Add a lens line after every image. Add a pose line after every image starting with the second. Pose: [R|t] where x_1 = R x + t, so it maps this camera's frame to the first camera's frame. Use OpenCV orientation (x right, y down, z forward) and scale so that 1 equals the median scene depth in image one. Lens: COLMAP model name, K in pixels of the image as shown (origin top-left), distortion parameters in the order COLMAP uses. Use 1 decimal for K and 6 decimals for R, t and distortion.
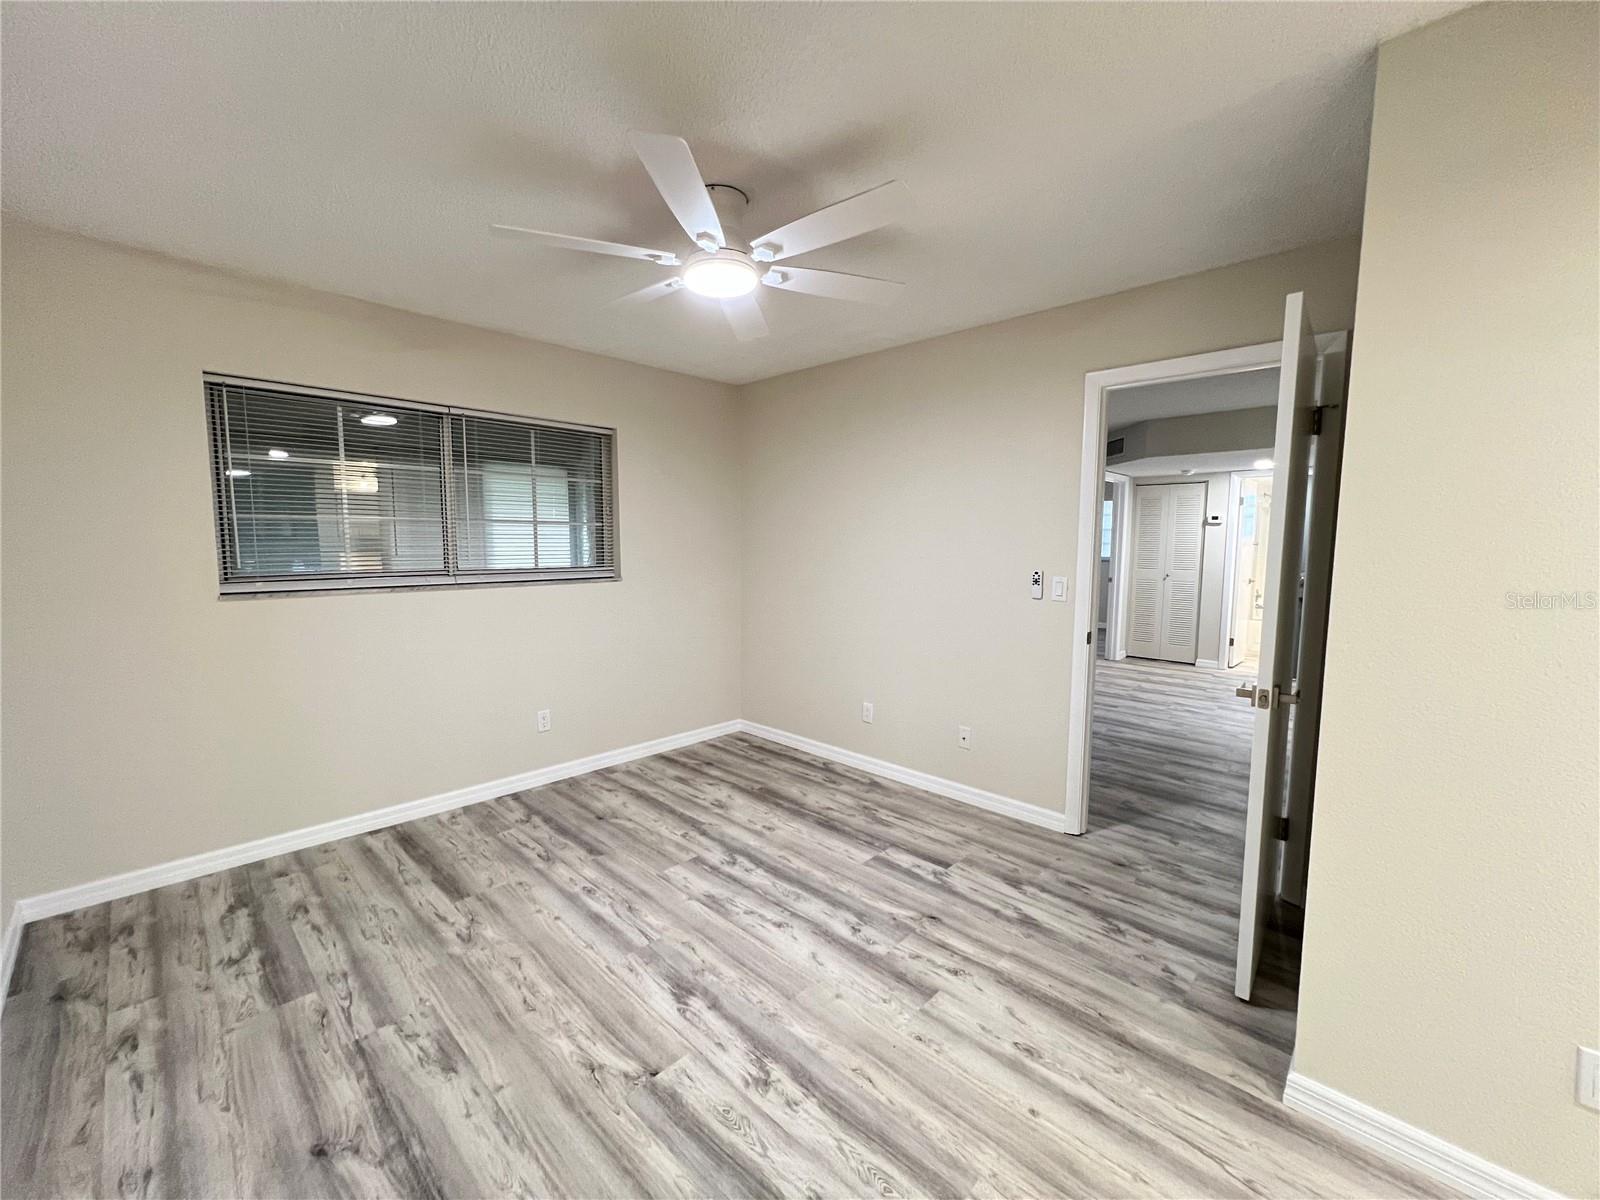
lens RADIAL K [[643.2, 0, 798.0], [0, 643.2, 599.8], [0, 0, 1]] dist [-0.001061, 0.001099]
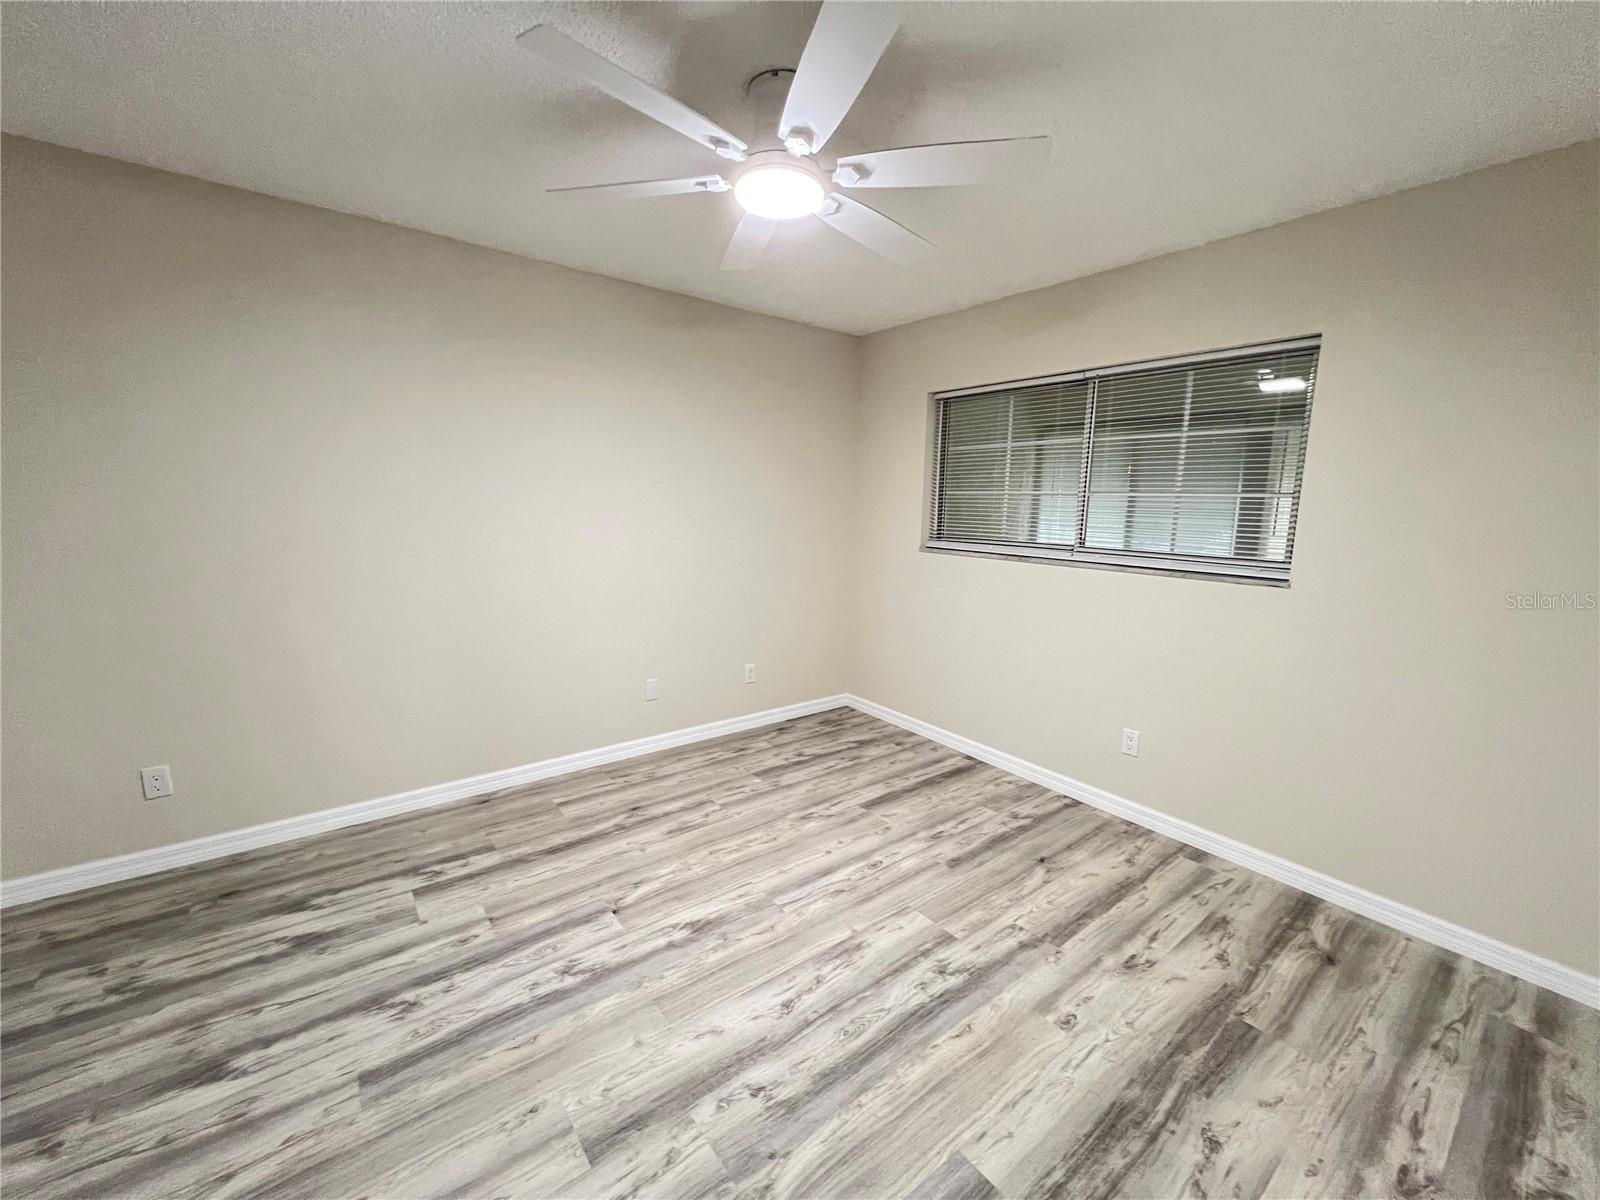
lens RADIAL K [[643.2, 0, 799.8], [0, 643.2, 602.2], [0, 0, 1]] dist [-0.001061, 0.001099]
pose [[-0.146740, 0.147094, -0.978177, 0.575363], [-0.116216, 0.979469, 0.164723, -0.089816], [0.982324, 0.137852, -0.126633, 0.914900]]
